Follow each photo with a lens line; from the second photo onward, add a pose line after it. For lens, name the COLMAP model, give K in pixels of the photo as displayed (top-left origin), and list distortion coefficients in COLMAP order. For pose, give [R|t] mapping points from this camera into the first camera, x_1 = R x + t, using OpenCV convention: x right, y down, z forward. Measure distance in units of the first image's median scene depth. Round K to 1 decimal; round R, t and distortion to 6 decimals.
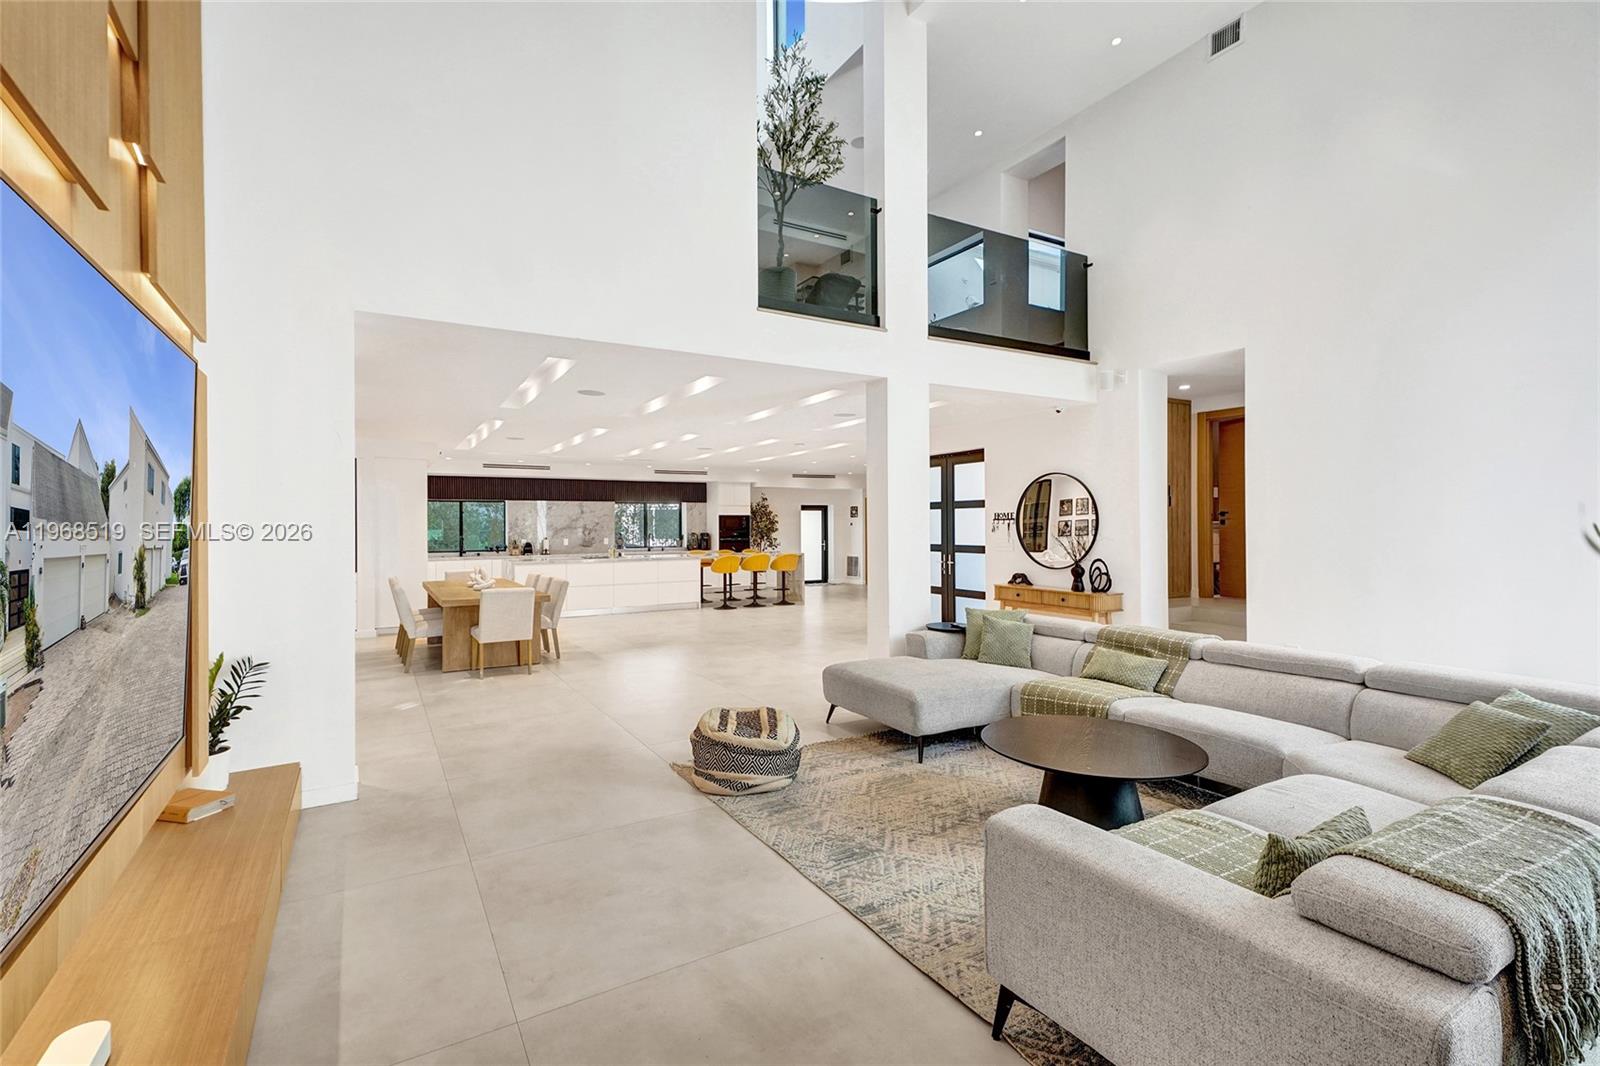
lens RADIAL K [[717.3, 0, 803.9], [0, 717.3, 519.6], [0, 0, 1]] dist [0.035441, -0.000215]
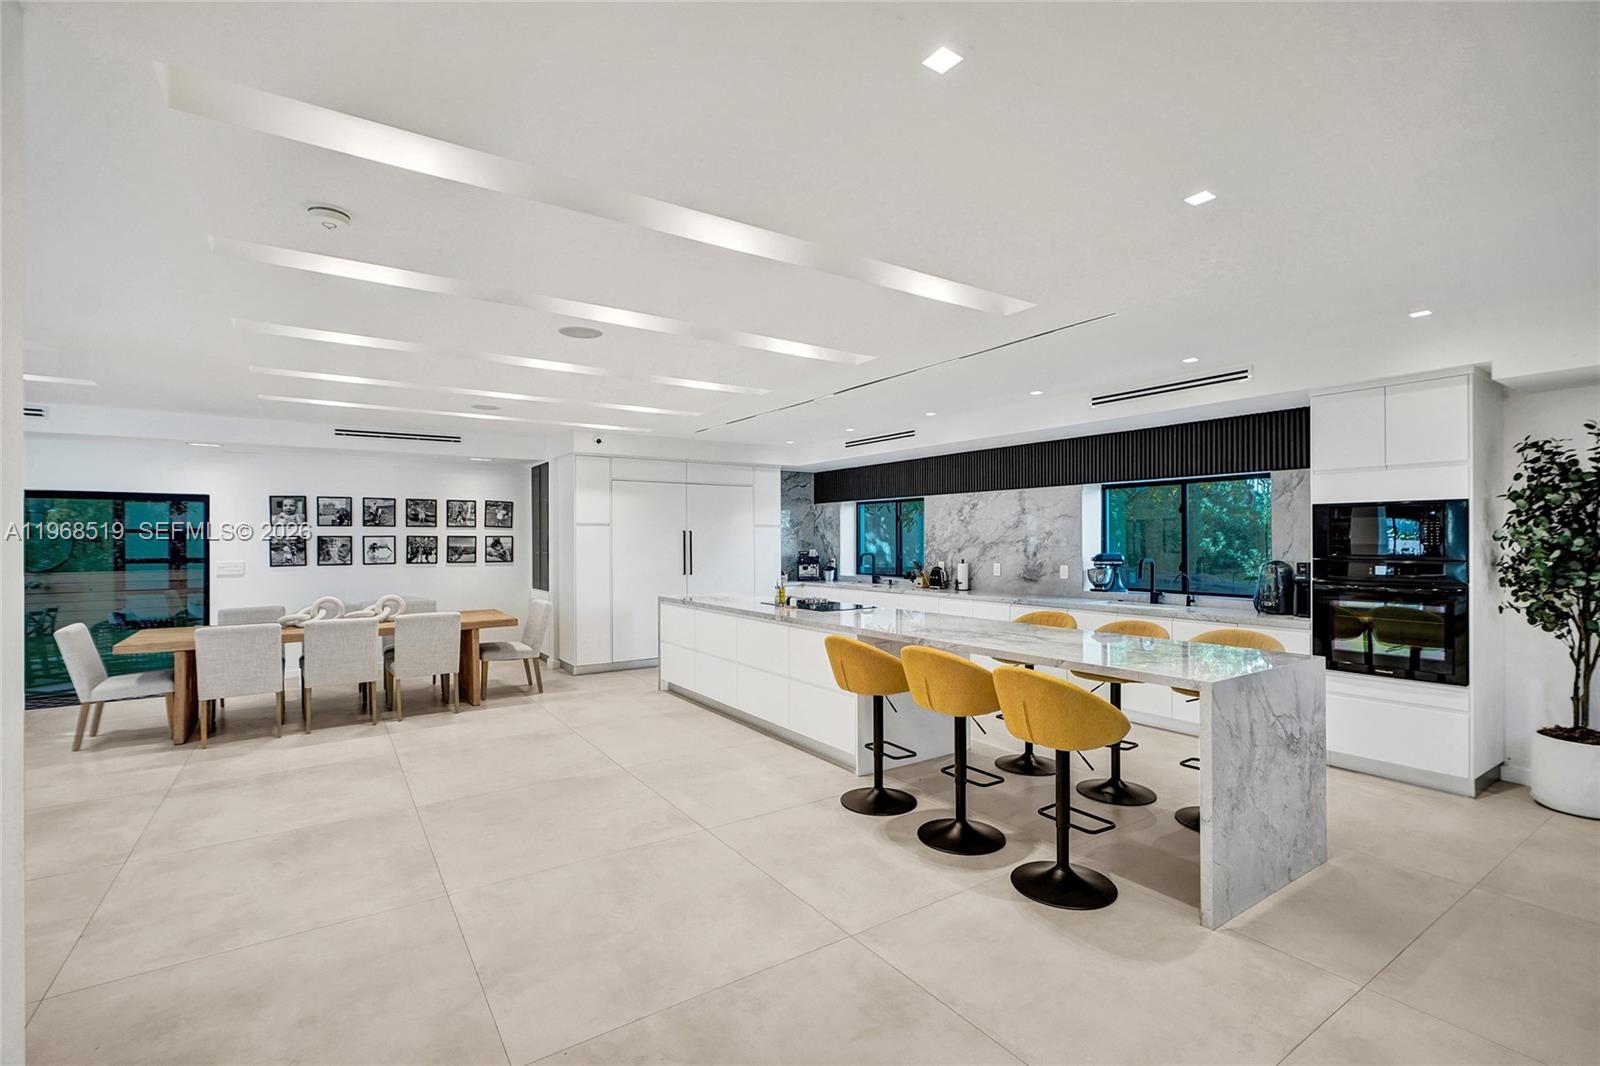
lens RADIAL K [[724.1, 0, 800.2], [0, 724.1, 537.8], [0, 0, 1]] dist [-0.025492, 0.015329]
pose [[0.052434, 0.006128, -0.998606, 0.165929], [0.009988, 0.999928, 0.006660, 0.003132], [0.998574, -0.010323, 0.052369, 0.772394]]
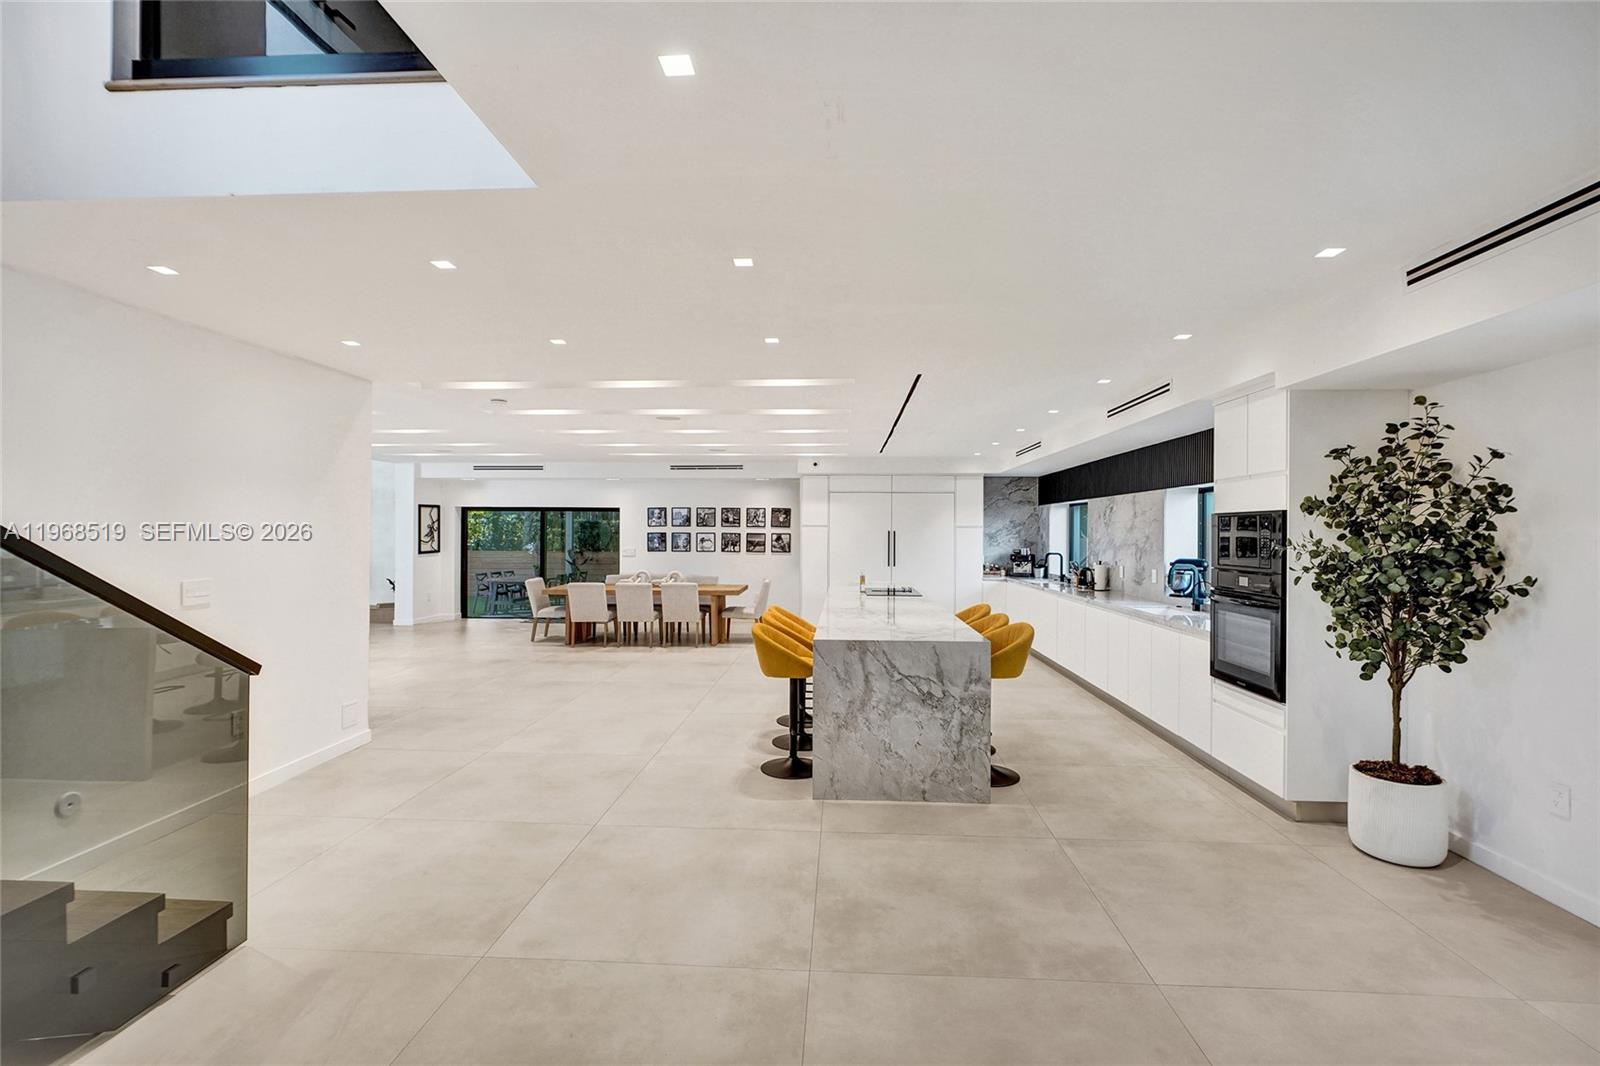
lens RADIAL K [[724.1, 0, 800.2], [0, 724.1, 537.8], [0, 0, 1]] dist [-0.025492, 0.015329]
pose [[-0.565718, 0.011794, -0.824515, 0.222508], [0.004515, 0.999927, 0.011206, -0.000802], [0.824586, 0.002617, -0.565730, 1.025810]]
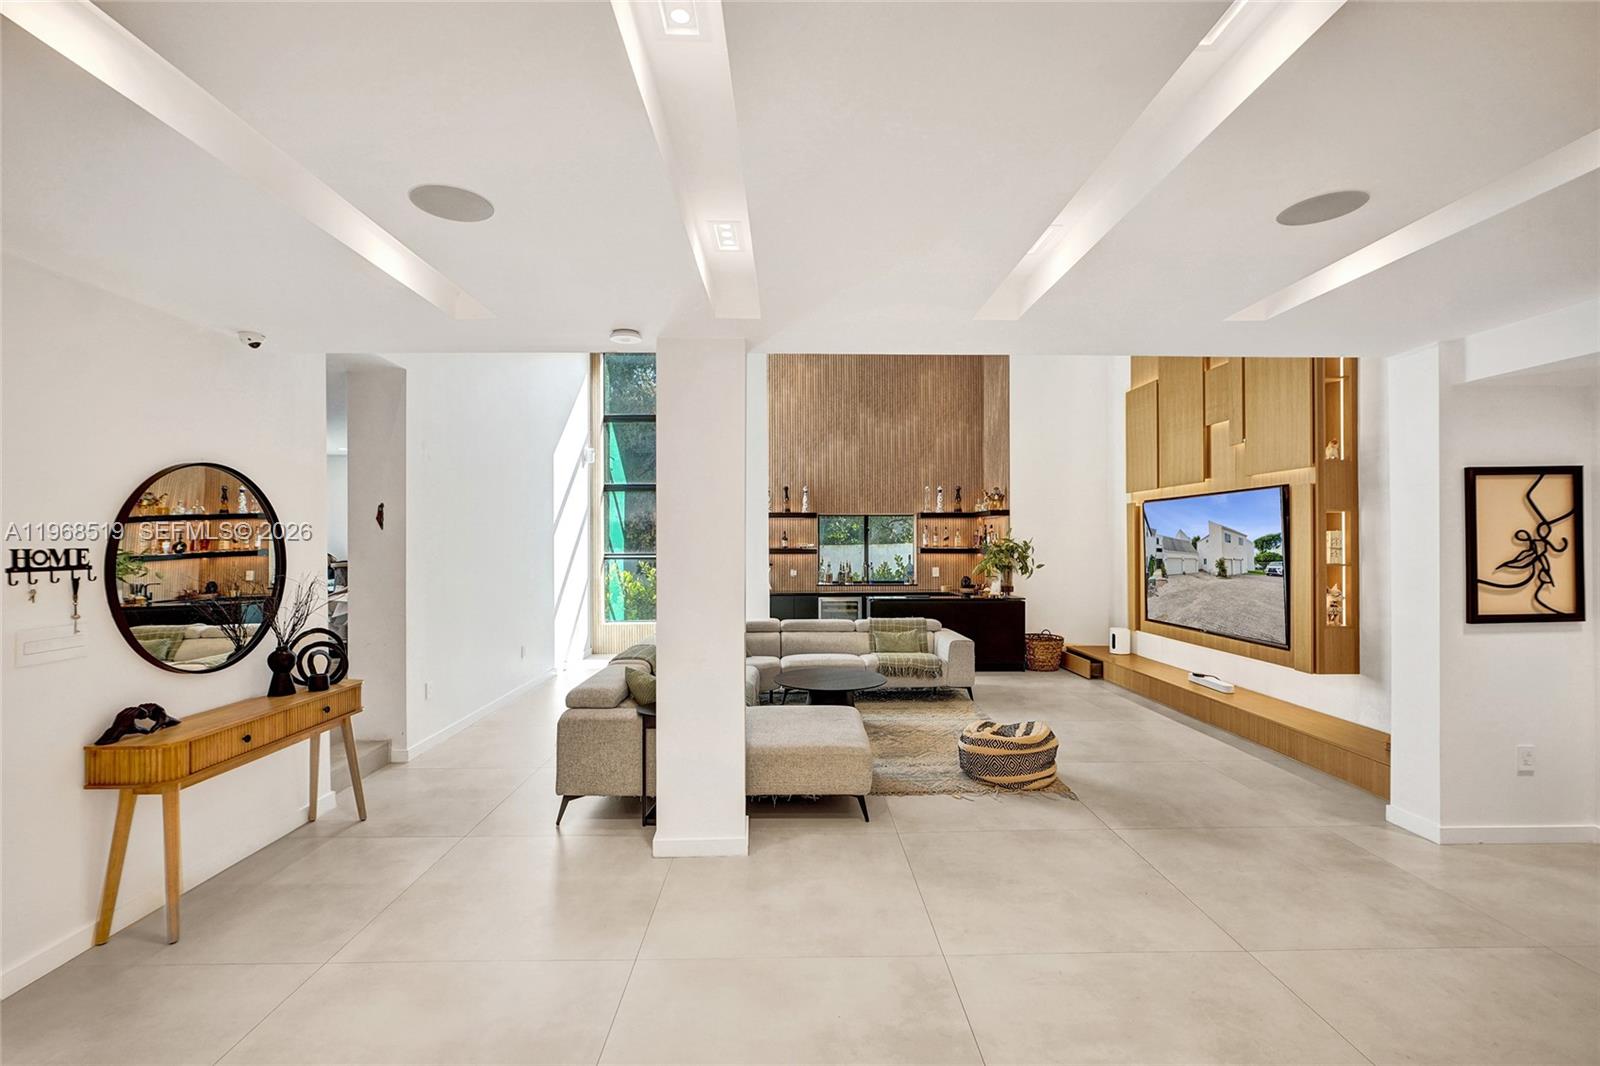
lens RADIAL K [[724.1, 0, 800.2], [0, 724.1, 537.8], [0, 0, 1]] dist [-0.025492, 0.015329]
pose [[-0.868202, 0.012969, 0.496041, -0.105684], [0.007786, 0.999891, -0.012515, -0.004554], [-0.496150, -0.007003, -0.868209, 0.579221]]
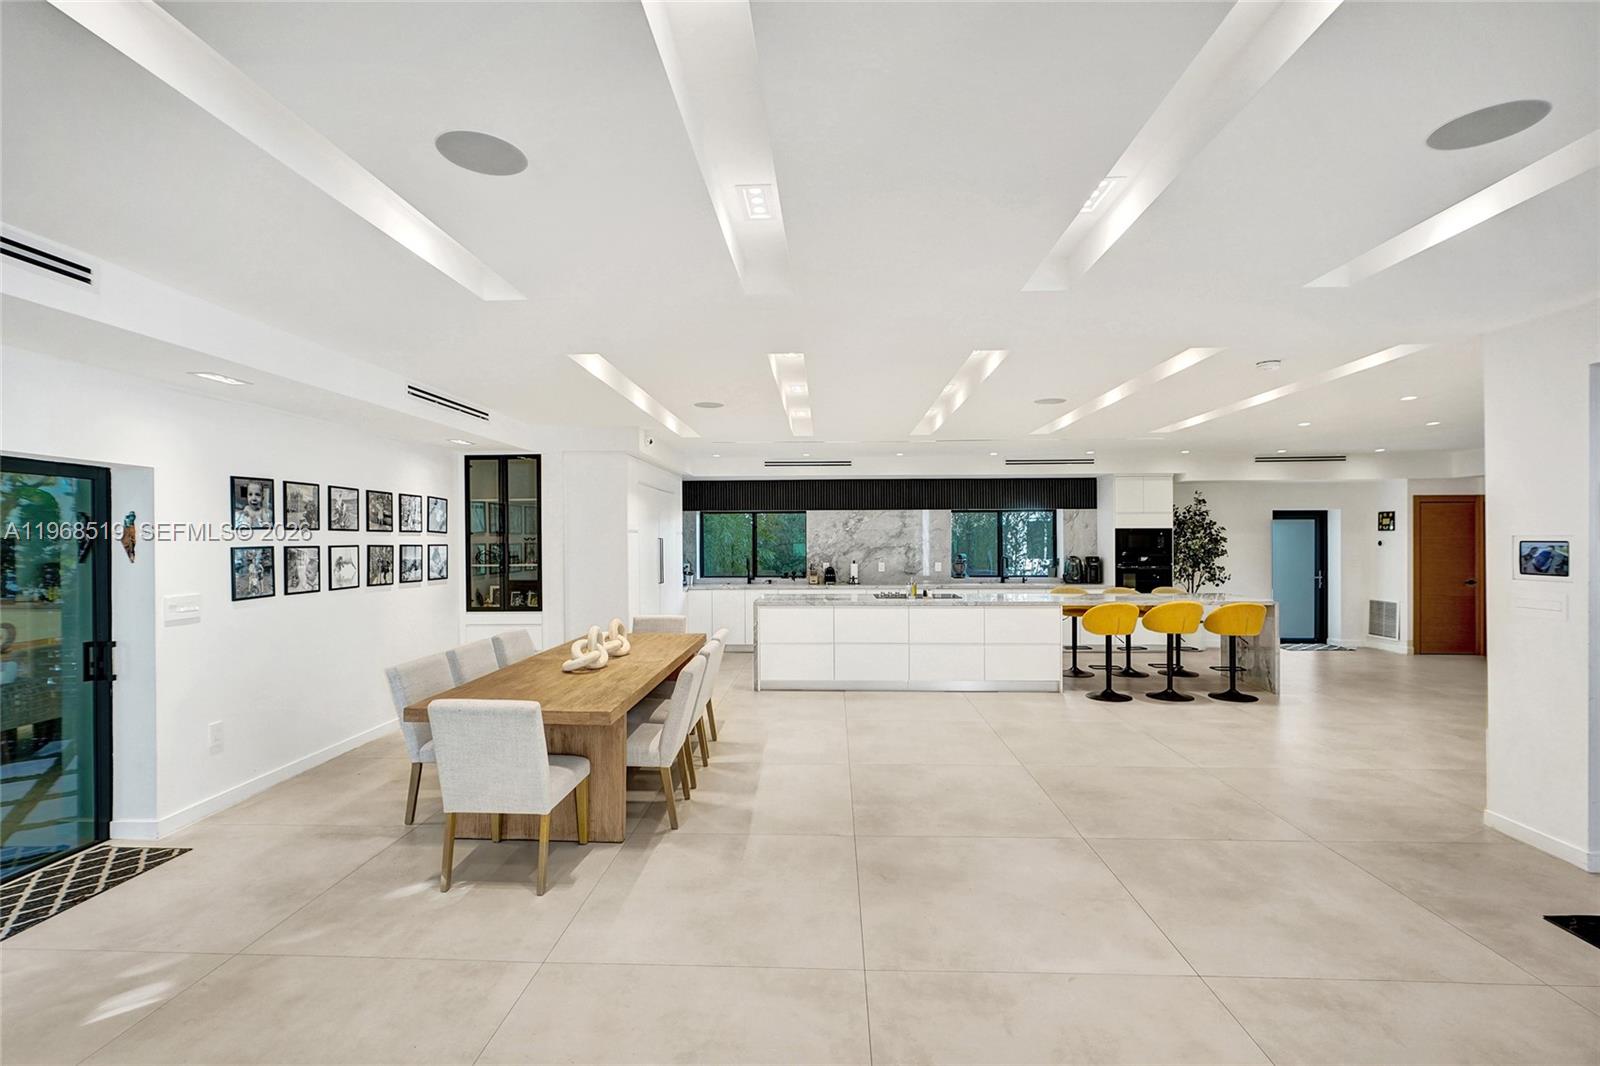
lens RADIAL K [[724.1, 0, 800.2], [0, 724.1, 537.8], [0, 0, 1]] dist [-0.025492, 0.015329]
pose [[0.833427, 0.002537, -0.552624, -0.001720], [0.002135, 0.999967, 0.007810, -0.003577], [0.552625, -0.007689, 0.833394, 0.332808]]
